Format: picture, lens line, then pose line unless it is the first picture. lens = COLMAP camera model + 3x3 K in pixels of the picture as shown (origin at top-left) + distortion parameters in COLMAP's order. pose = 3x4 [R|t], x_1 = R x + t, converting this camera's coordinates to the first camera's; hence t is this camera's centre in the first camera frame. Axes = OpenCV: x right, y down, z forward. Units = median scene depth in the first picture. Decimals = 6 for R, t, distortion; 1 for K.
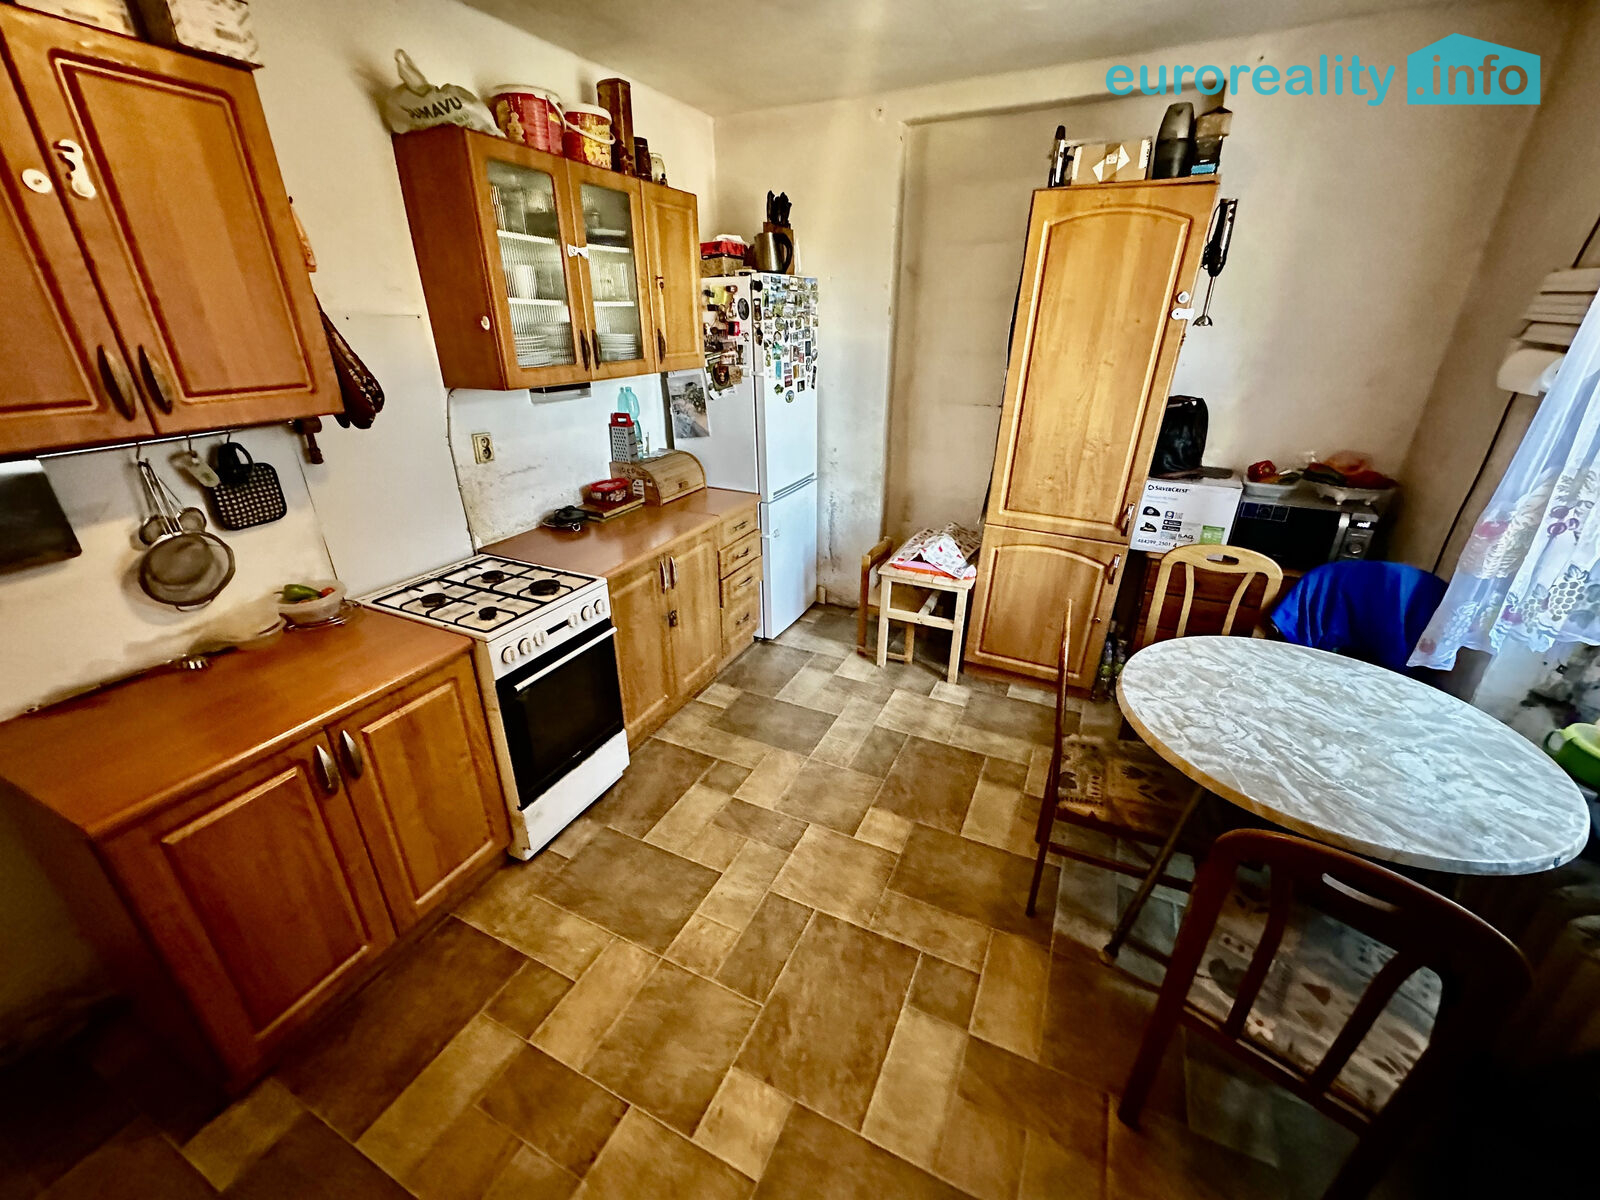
lens RADIAL K [[638.5, 0, 800.4], [0, 638.5, 599.0], [0, 0, 1]] dist [-0.002136, 0.000651]
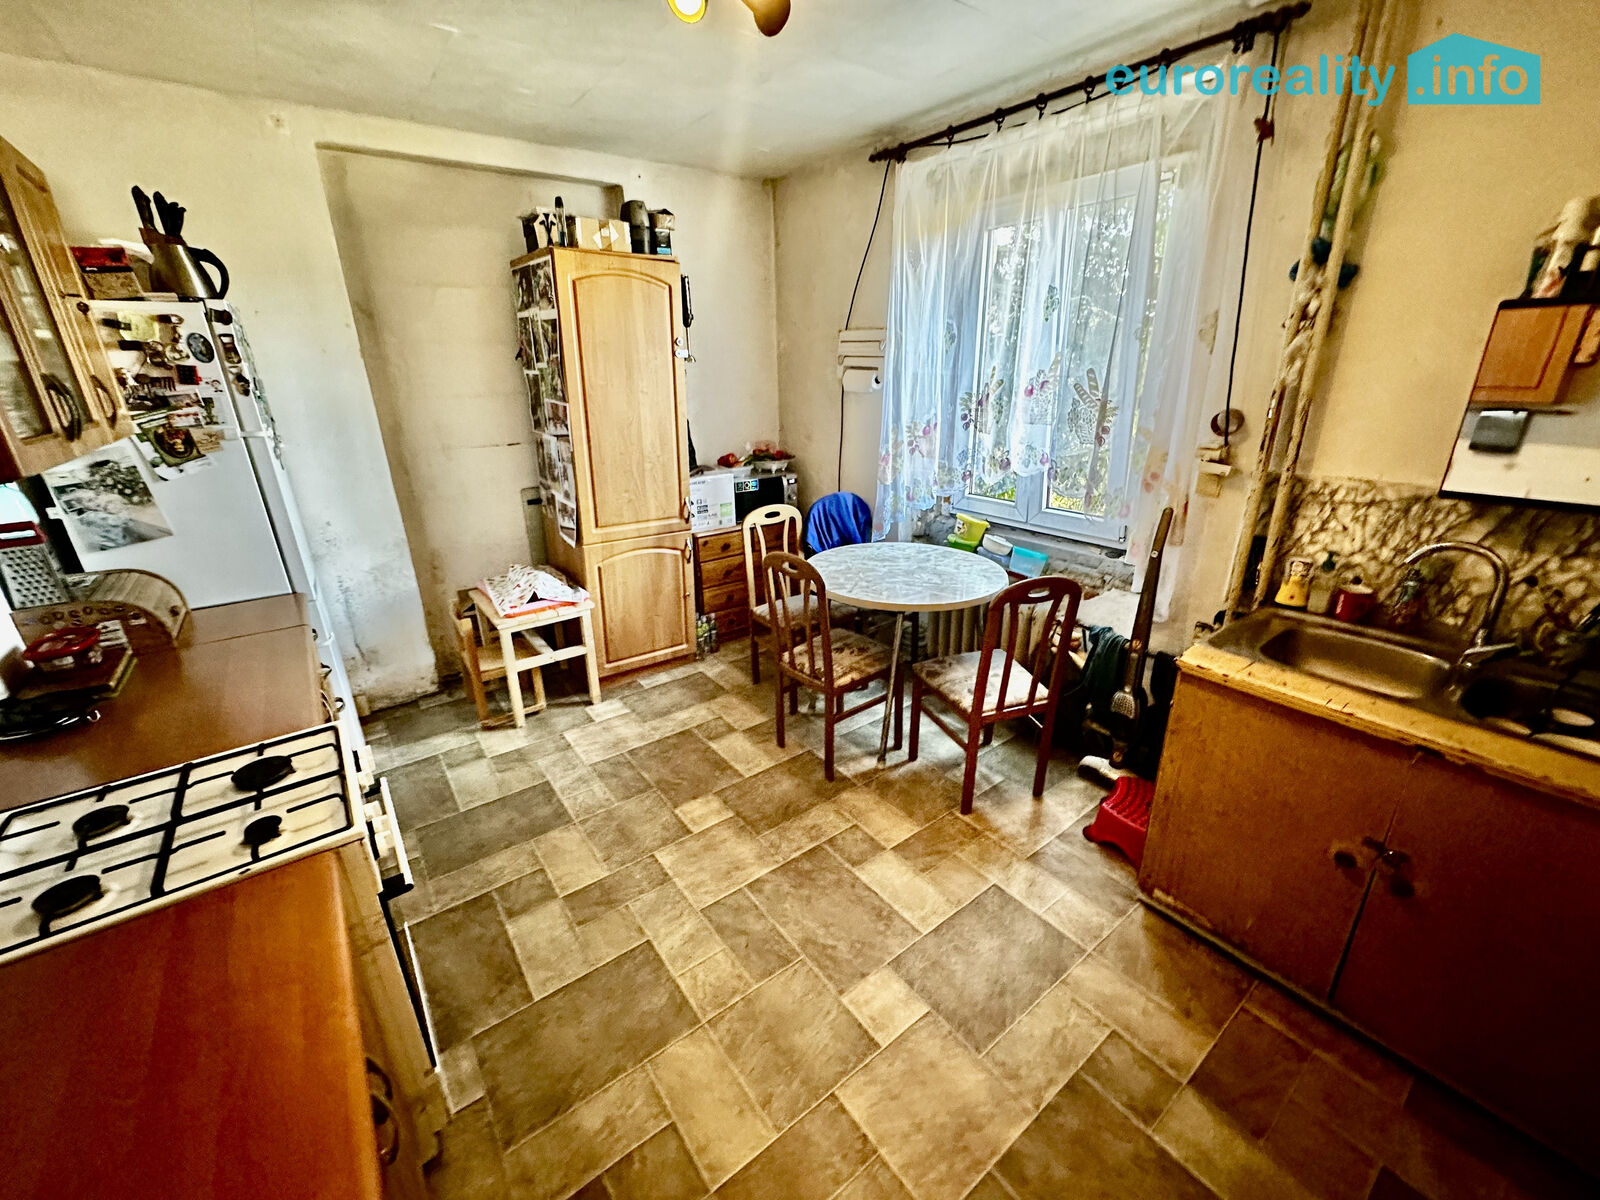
lens RADIAL K [[638.5, 0, 797.6], [0, 638.5, 600.2], [0, 0, 1]] dist [-0.002136, 0.000651]
pose [[0.464103, -0.312710, 0.828747, -0.511561], [0.372736, 0.917688, 0.137535, -0.052957], [-0.803540, 0.245074, 0.542460, 0.169900]]
